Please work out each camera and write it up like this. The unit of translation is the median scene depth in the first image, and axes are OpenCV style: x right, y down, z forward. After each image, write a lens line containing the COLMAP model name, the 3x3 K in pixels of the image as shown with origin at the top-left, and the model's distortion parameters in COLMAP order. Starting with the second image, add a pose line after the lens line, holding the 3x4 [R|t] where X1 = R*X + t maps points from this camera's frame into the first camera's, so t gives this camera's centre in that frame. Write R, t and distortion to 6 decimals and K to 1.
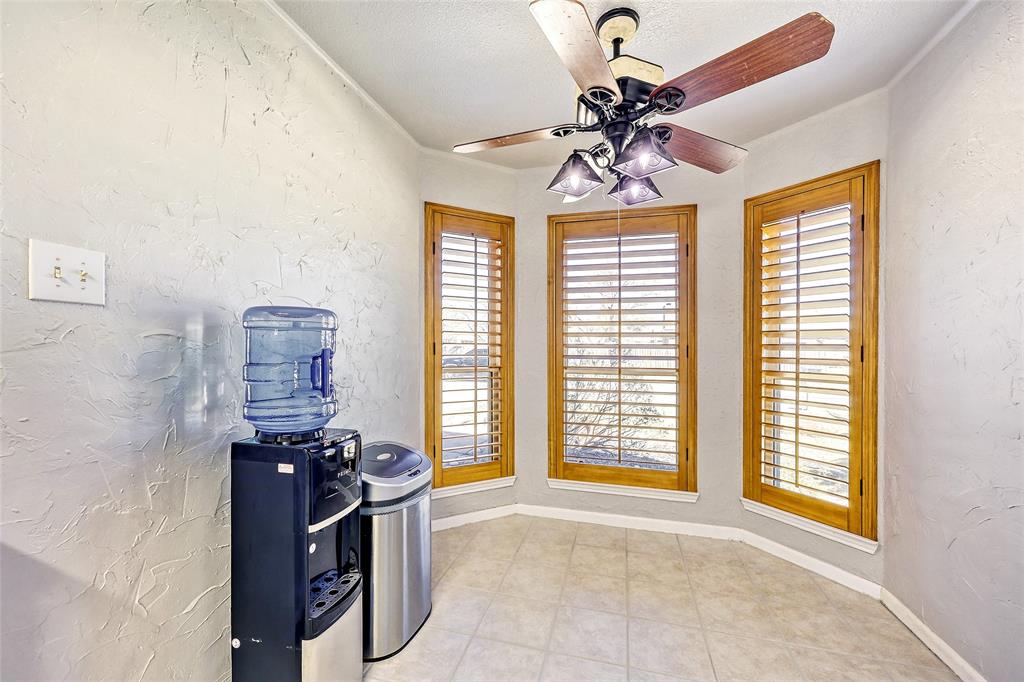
lens RADIAL K [[413.8, 0, 512.1], [0, 413.8, 343.8], [0, 0, 1]] dist [-0.000234, 0.000077]
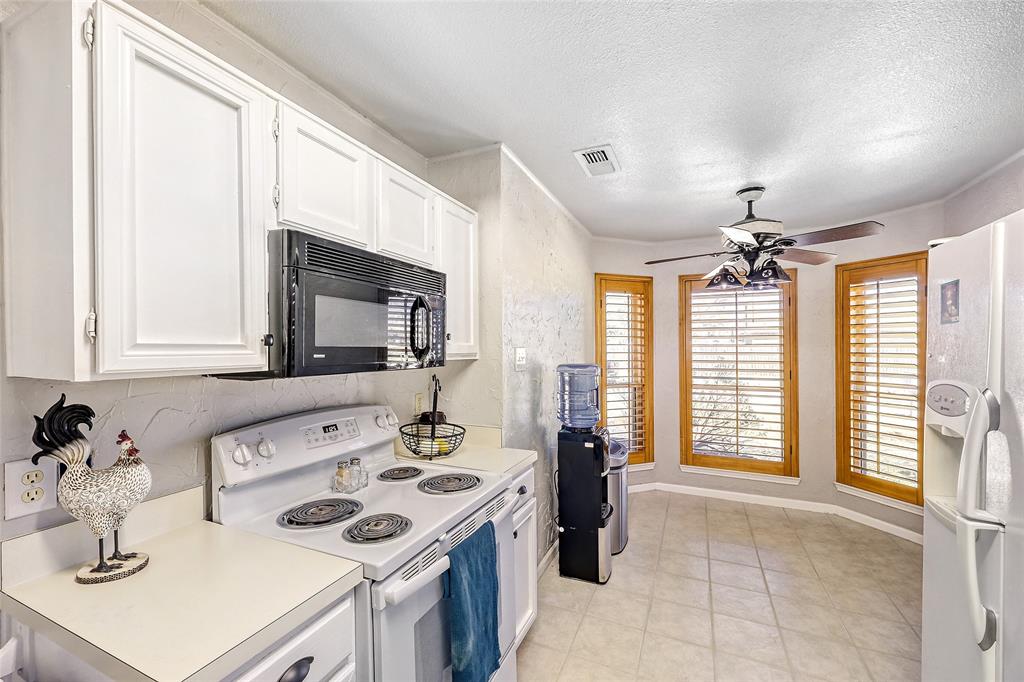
lens RADIAL K [[413.8, 0, 512.1], [0, 413.8, 343.8], [0, 0, 1]] dist [-0.000234, 0.000077]
pose [[0.987346, -0.010349, -0.158240, -0.290973], [0.010675, 0.999942, 0.001210, -0.103482], [0.158219, -0.002884, 0.987400, -0.540632]]
